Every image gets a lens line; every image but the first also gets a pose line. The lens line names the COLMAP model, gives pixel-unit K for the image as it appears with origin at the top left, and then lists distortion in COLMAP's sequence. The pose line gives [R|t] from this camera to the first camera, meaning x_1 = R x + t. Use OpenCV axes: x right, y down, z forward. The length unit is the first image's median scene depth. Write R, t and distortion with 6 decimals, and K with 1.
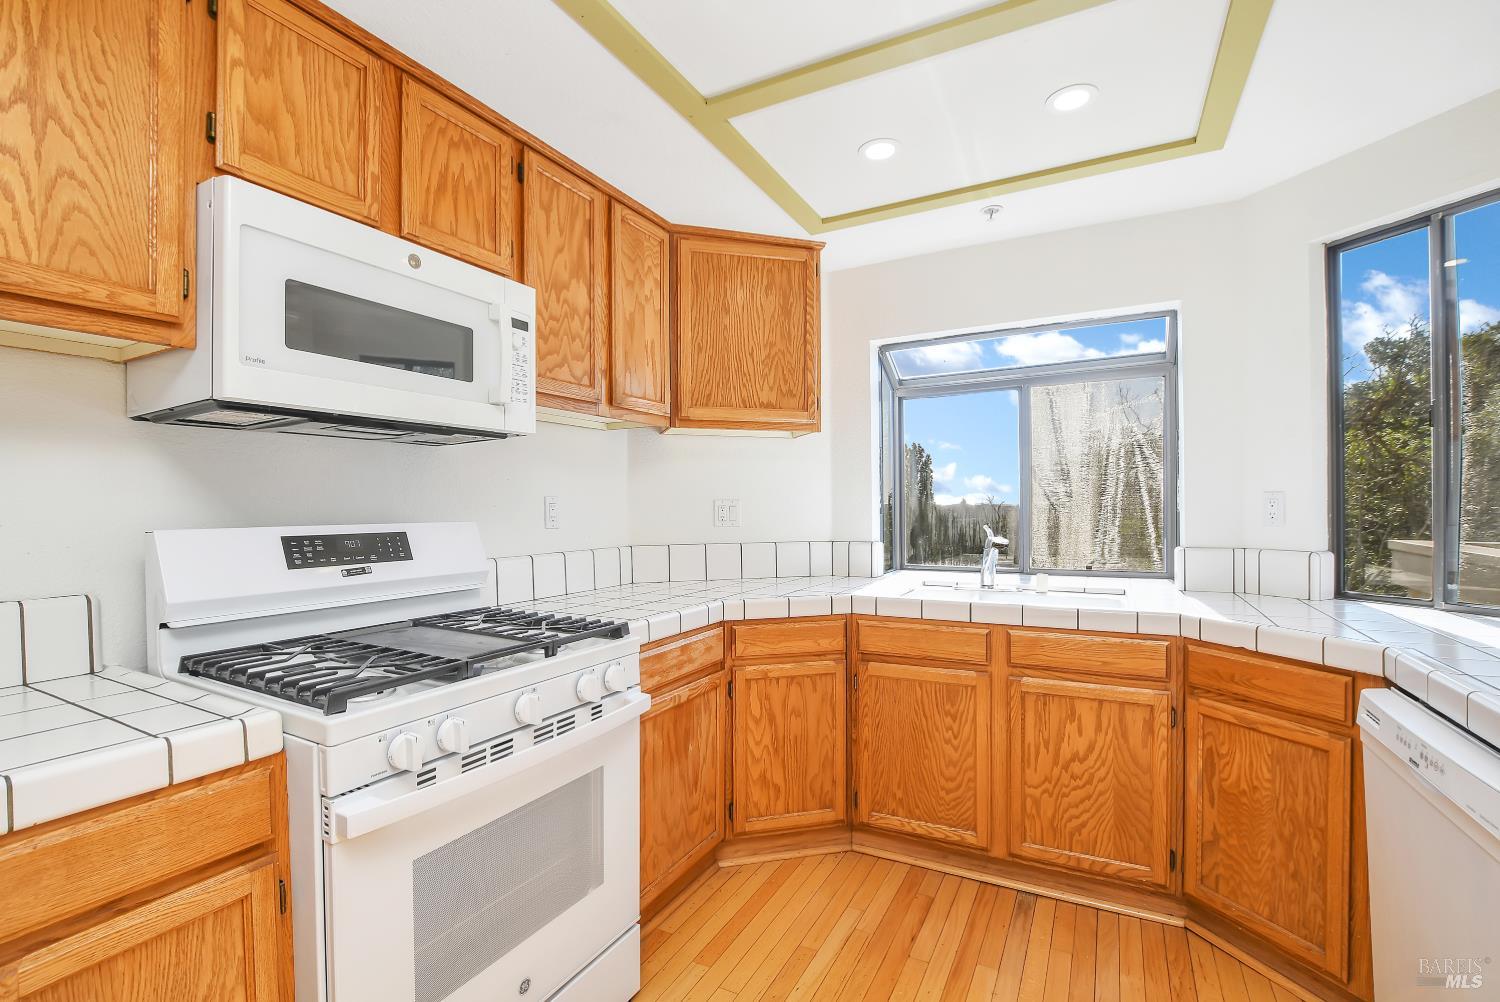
lens RADIAL K [[672.8, 0, 753.5], [0, 672.8, 509.6], [0, 0, 1]] dist [-0.026299, 0.000758]
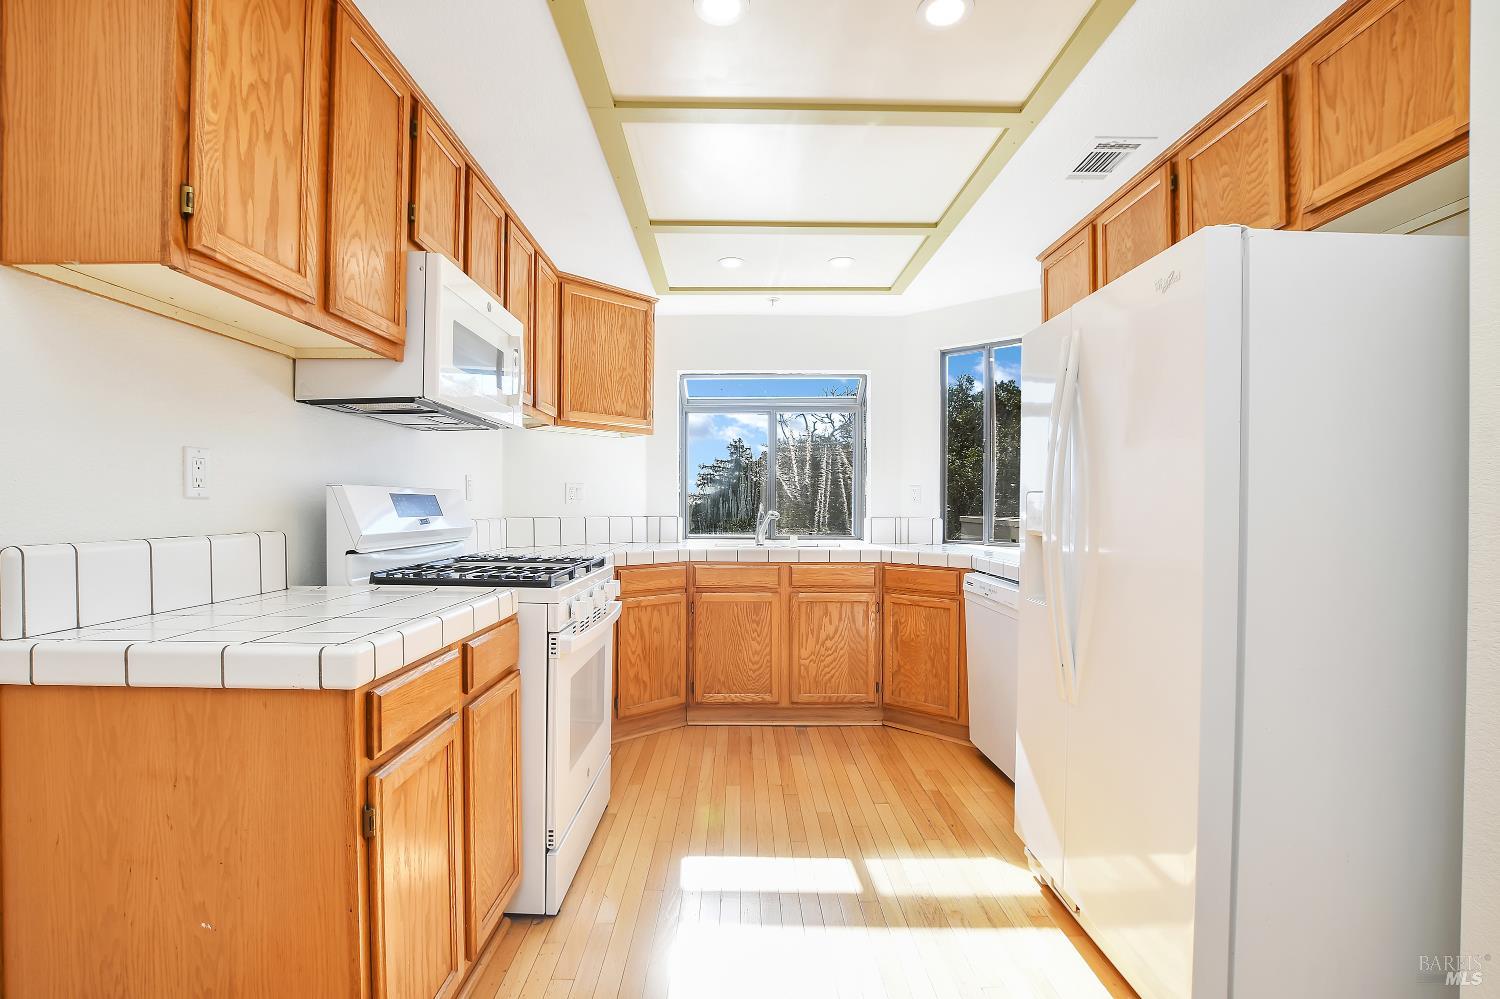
lens RADIAL K [[672.8, 0, 753.5], [0, 672.8, 508.1], [0, 0, 1]] dist [-0.026299, 0.000758]
pose [[0.877996, 0.008920, 0.478584, -0.474916], [-0.008366, 0.999960, -0.003290, 0.045751], [-0.478594, -0.001115, 0.878035, -0.387675]]
